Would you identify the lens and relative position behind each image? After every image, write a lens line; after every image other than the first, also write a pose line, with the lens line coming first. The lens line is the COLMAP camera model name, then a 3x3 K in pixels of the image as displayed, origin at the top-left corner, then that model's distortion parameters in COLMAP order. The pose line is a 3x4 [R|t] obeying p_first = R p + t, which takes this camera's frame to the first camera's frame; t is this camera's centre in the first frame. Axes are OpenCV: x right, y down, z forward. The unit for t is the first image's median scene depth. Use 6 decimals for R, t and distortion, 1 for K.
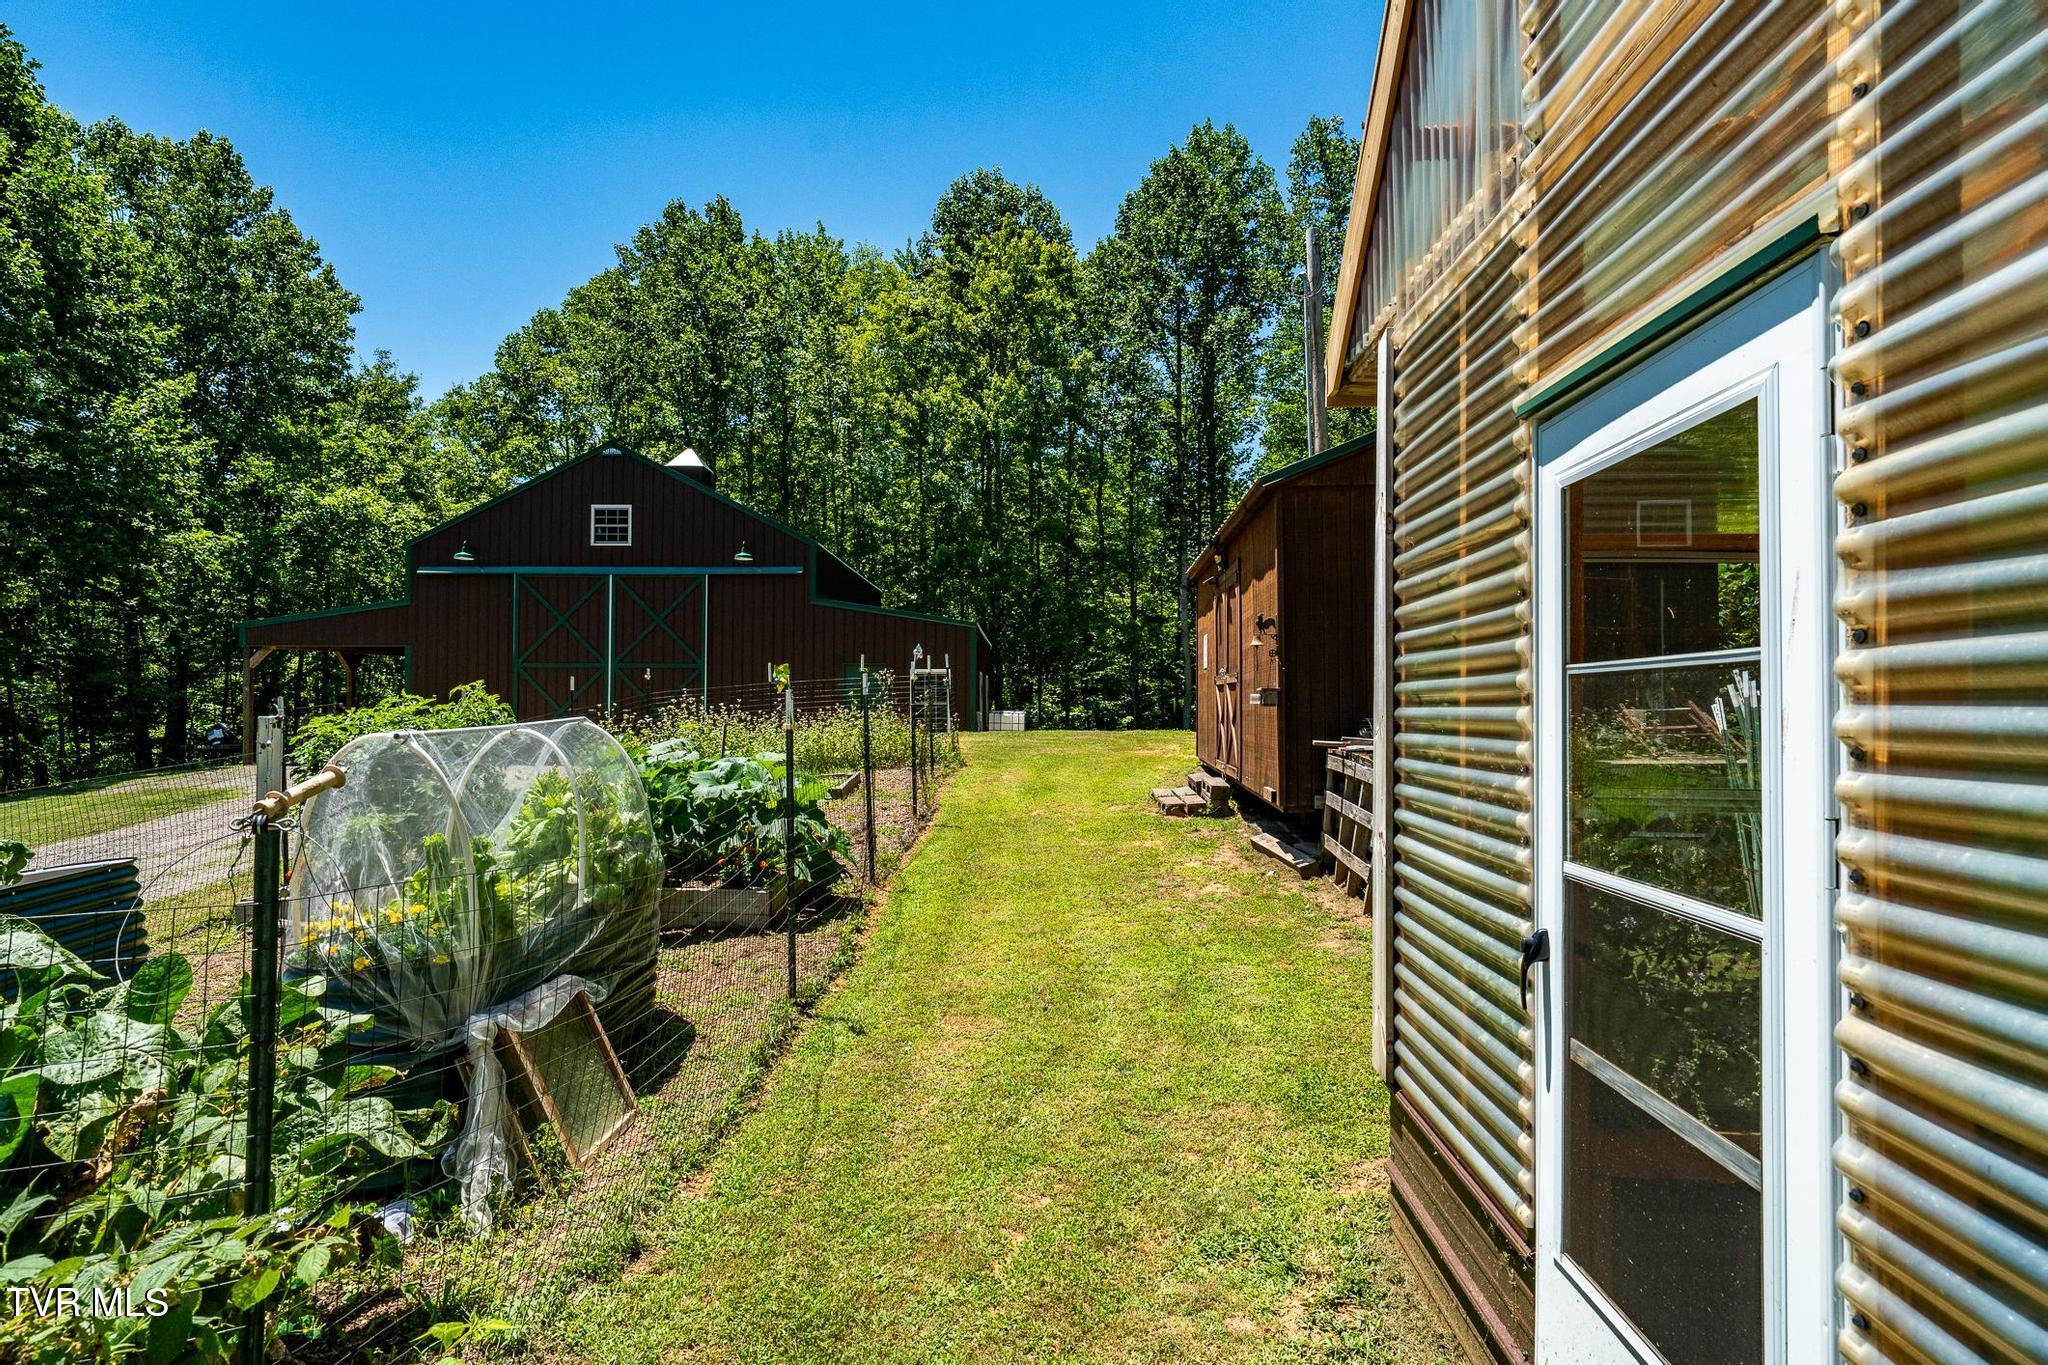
lens RADIAL K [[1044.0, 0, 1024.0], [0, 1044.0, 682.5], [0, 0, 1]] dist [-0.002038, -0.000385]
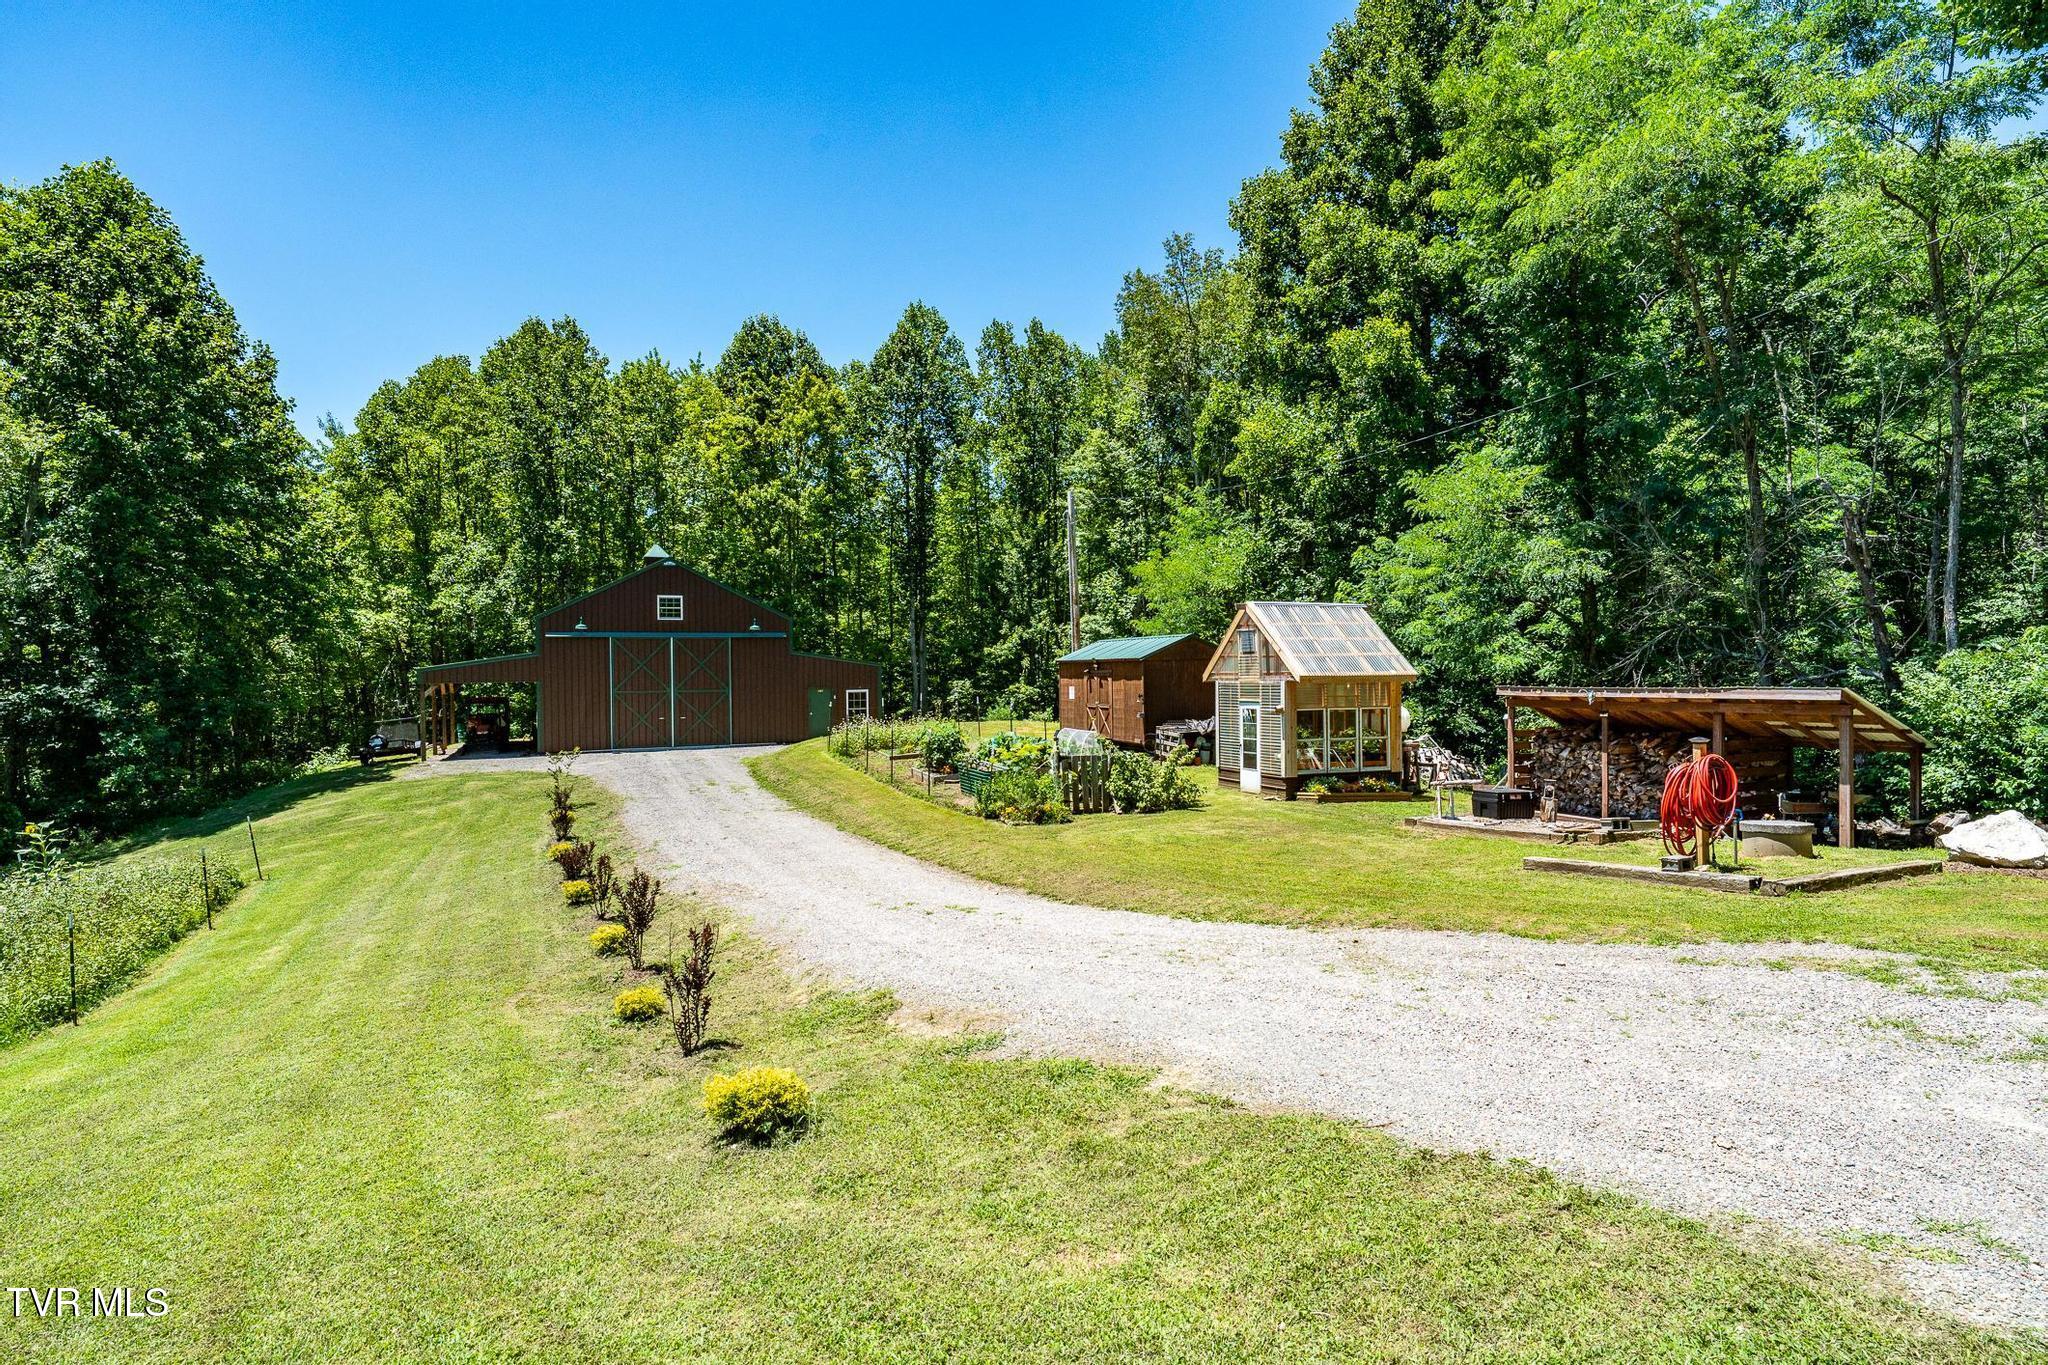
lens RADIAL K [[1037.5, 0, 1025.0], [0, 1037.5, 675.5], [0, 0, 1]] dist [0.001769, -0.000631]
pose [[0.909323, -0.014786, 0.415829, -0.345689], [0.008325, 0.999815, 0.017346, -0.040203], [-0.416008, -0.012312, 0.909277, -0.452460]]
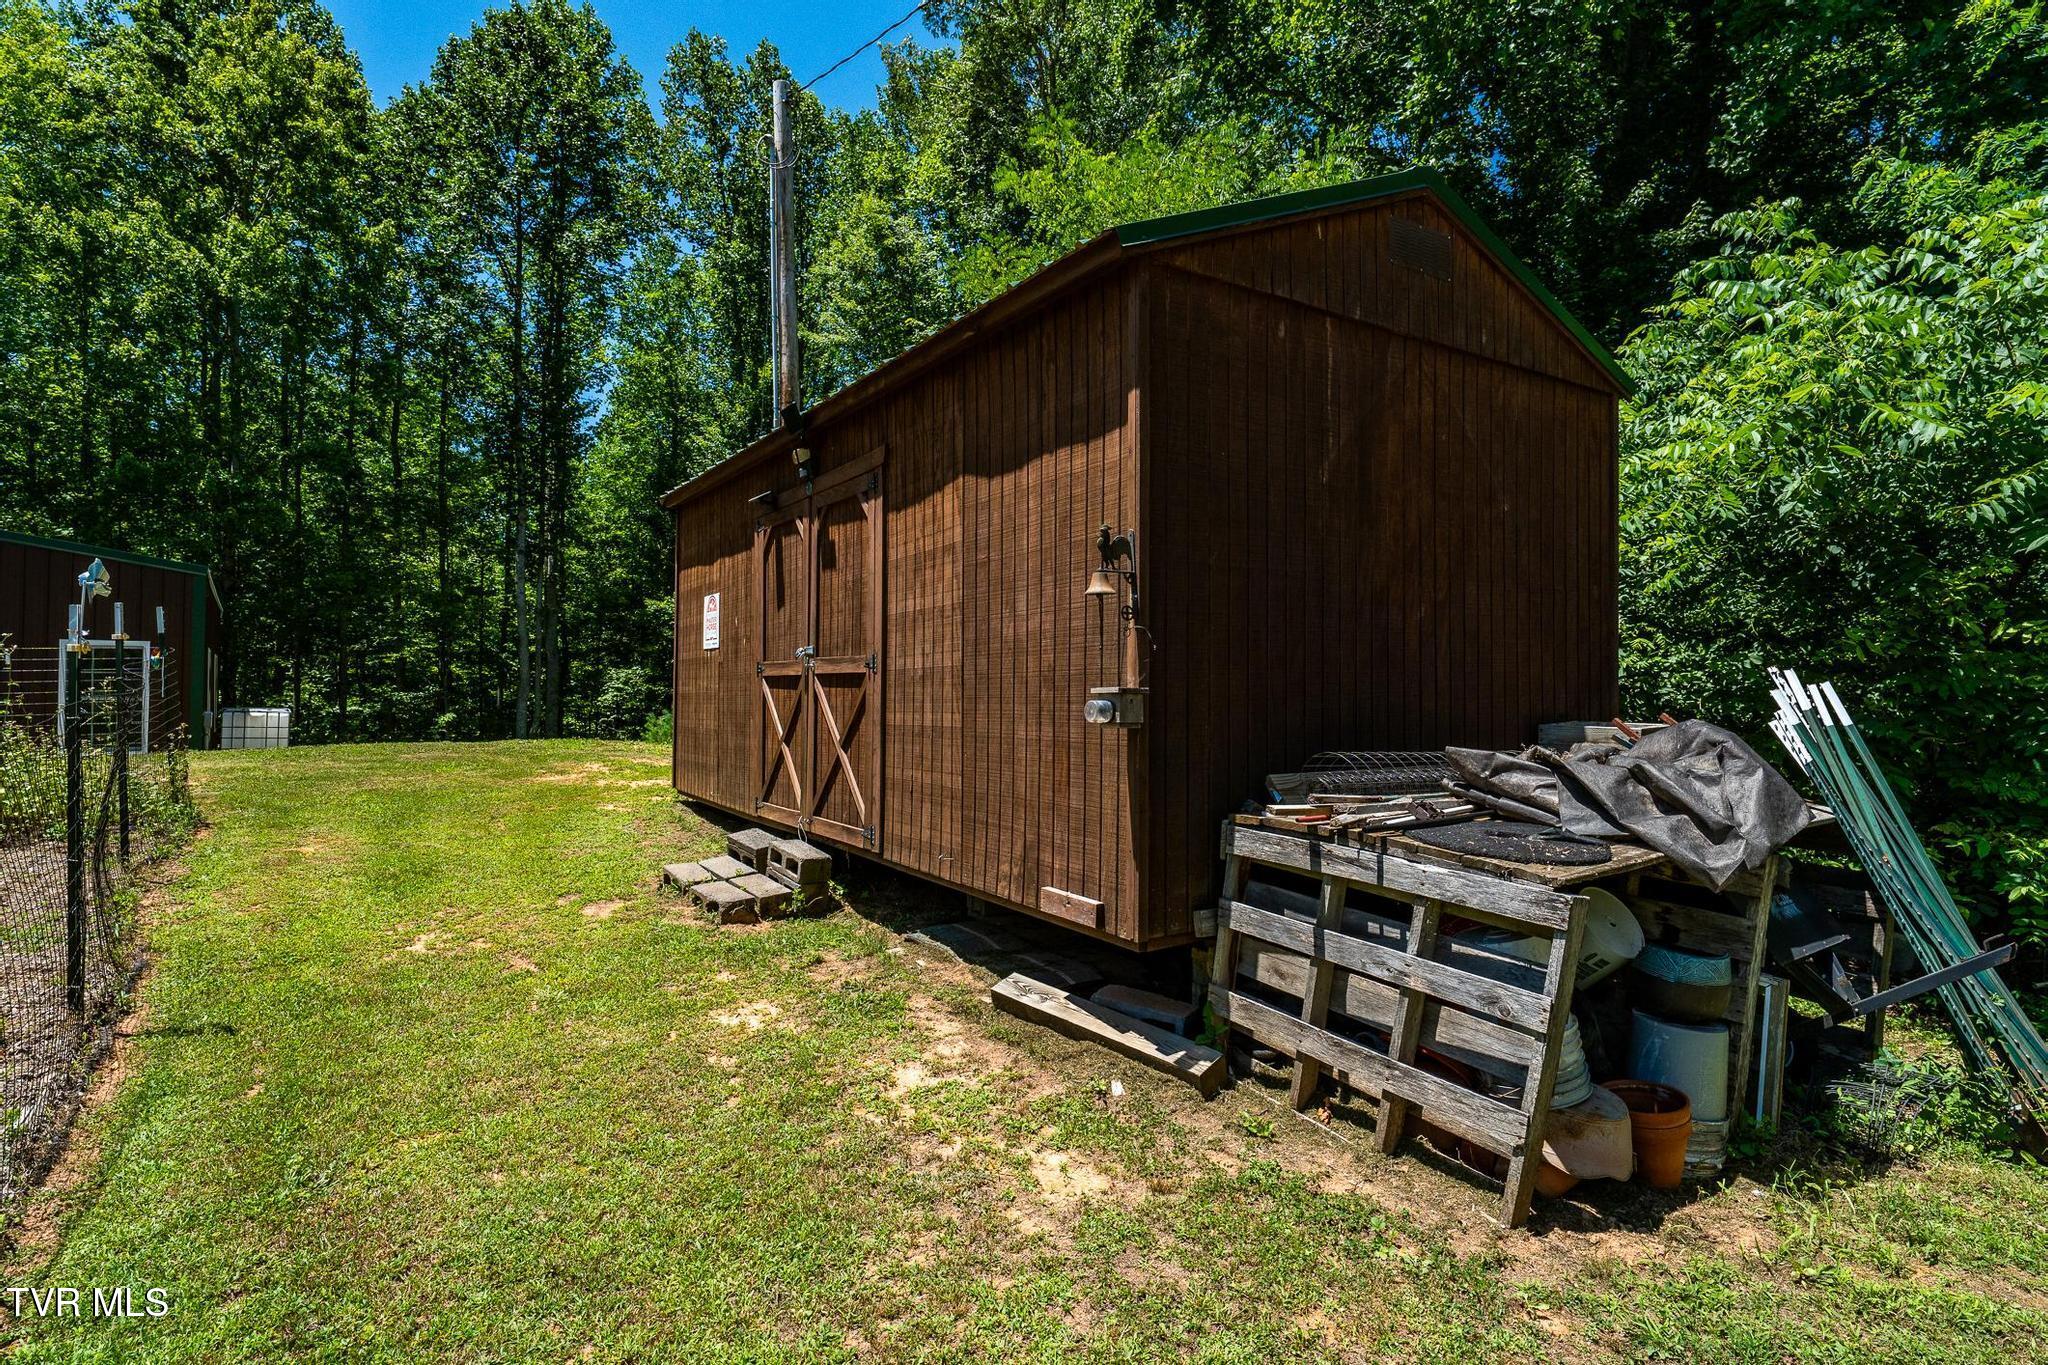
lens RADIAL K [[1037.5, 0, 1025.0], [0, 1037.5, 675.5], [0, 0, 1]] dist [0.001769, -0.000631]
pose [[0.800669, 0.014210, 0.598938, -0.015176], [-0.015488, 0.999876, -0.003018, 0.000390], [-0.598907, -0.006860, 0.800790, 0.133441]]
